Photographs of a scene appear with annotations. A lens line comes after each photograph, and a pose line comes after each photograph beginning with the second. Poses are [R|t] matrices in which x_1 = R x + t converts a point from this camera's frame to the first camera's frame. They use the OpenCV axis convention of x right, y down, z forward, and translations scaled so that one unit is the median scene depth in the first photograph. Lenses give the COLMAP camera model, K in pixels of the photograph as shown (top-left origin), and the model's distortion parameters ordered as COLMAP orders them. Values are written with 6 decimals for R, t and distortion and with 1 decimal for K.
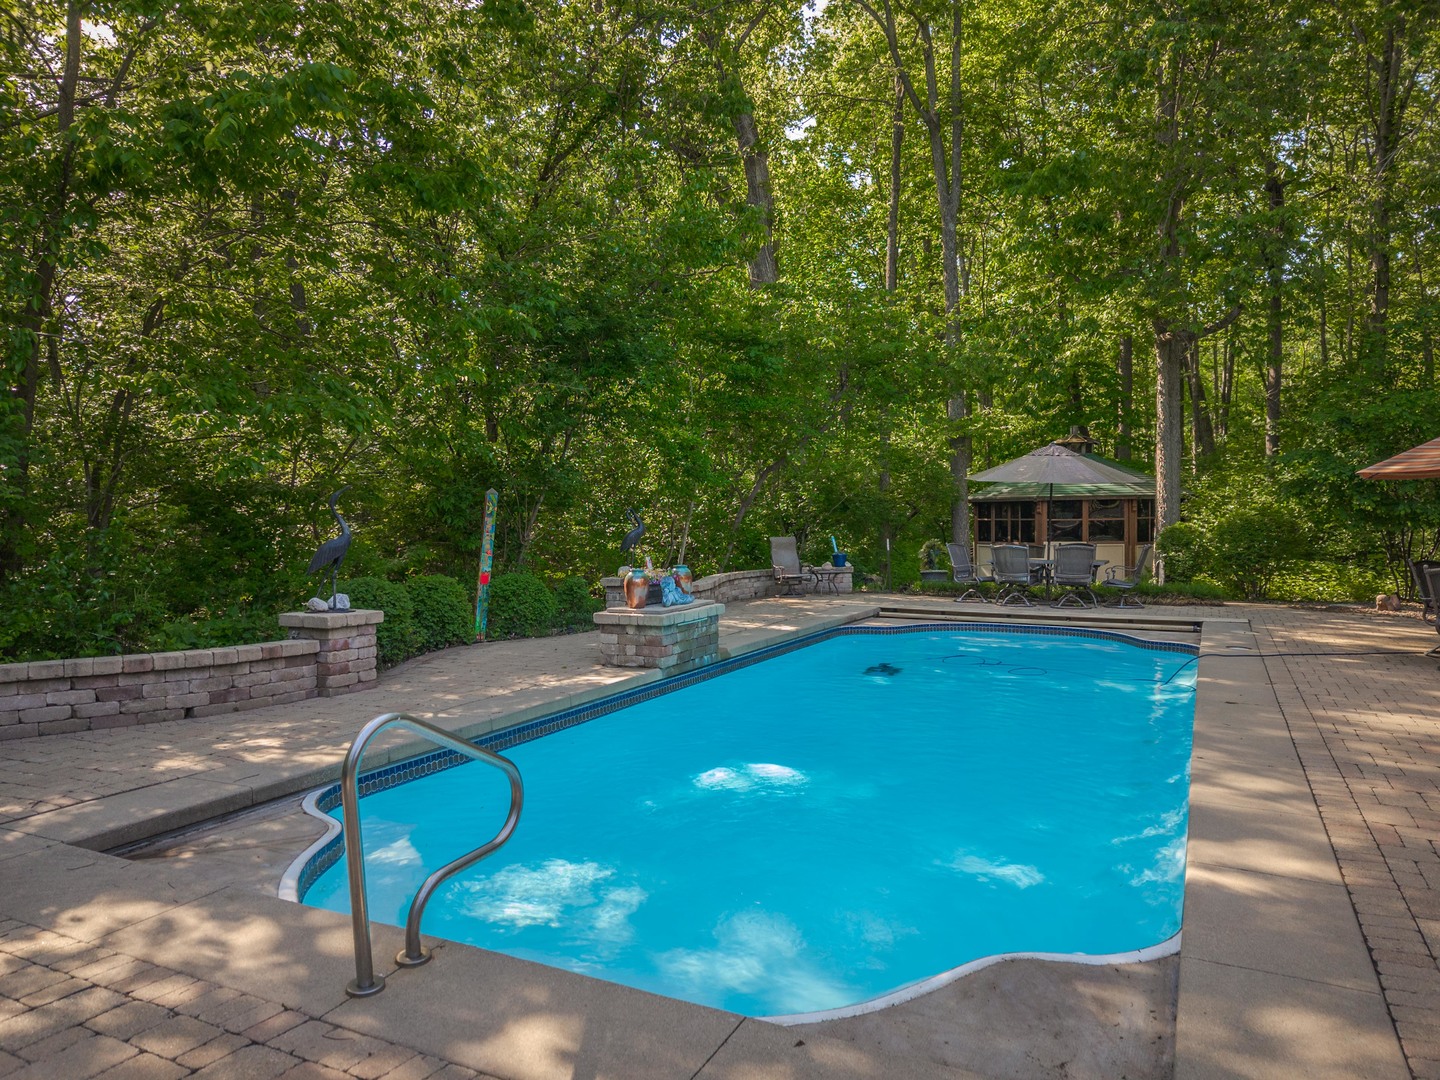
lens RADIAL K [[962.3, 0, 723.7], [0, 962.3, 541.2], [0, 0, 1]] dist [0.025852, -0.022314]
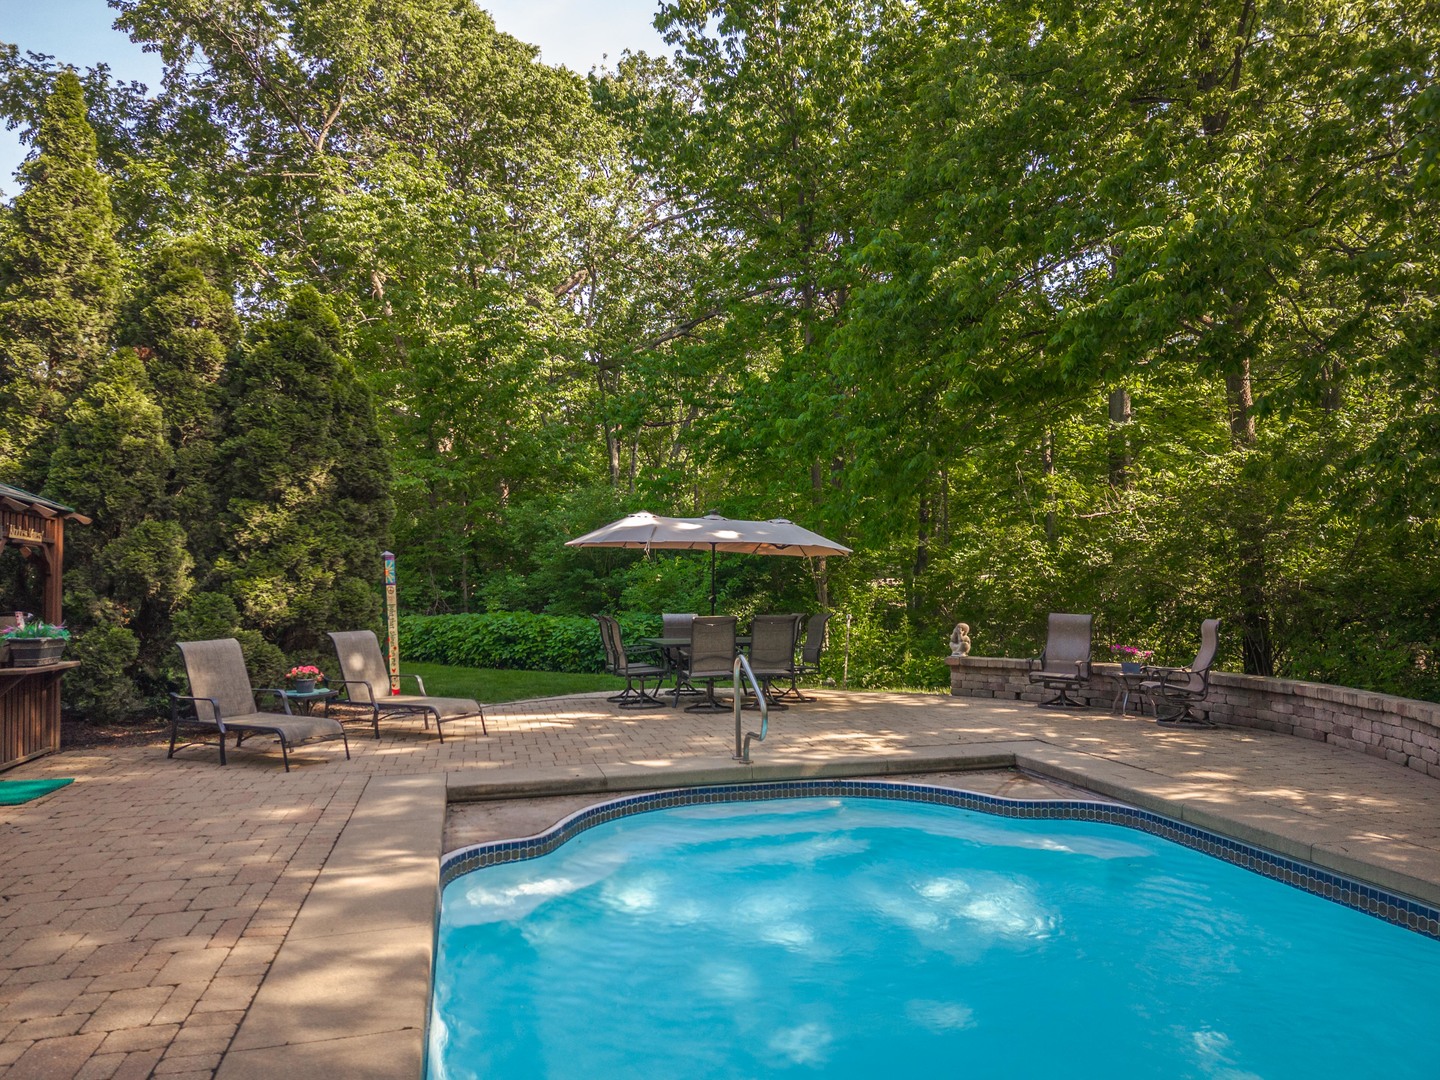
lens RADIAL K [[962.3, 0, 723.7], [0, 962.3, 541.2], [0, 0, 1]] dist [0.025852, -0.022314]
pose [[-0.754979, -0.006315, -0.655719, 0.856407], [-0.005051, 0.999980, -0.003815, -0.063443], [0.655730, 0.000432, -0.754996, 1.836459]]
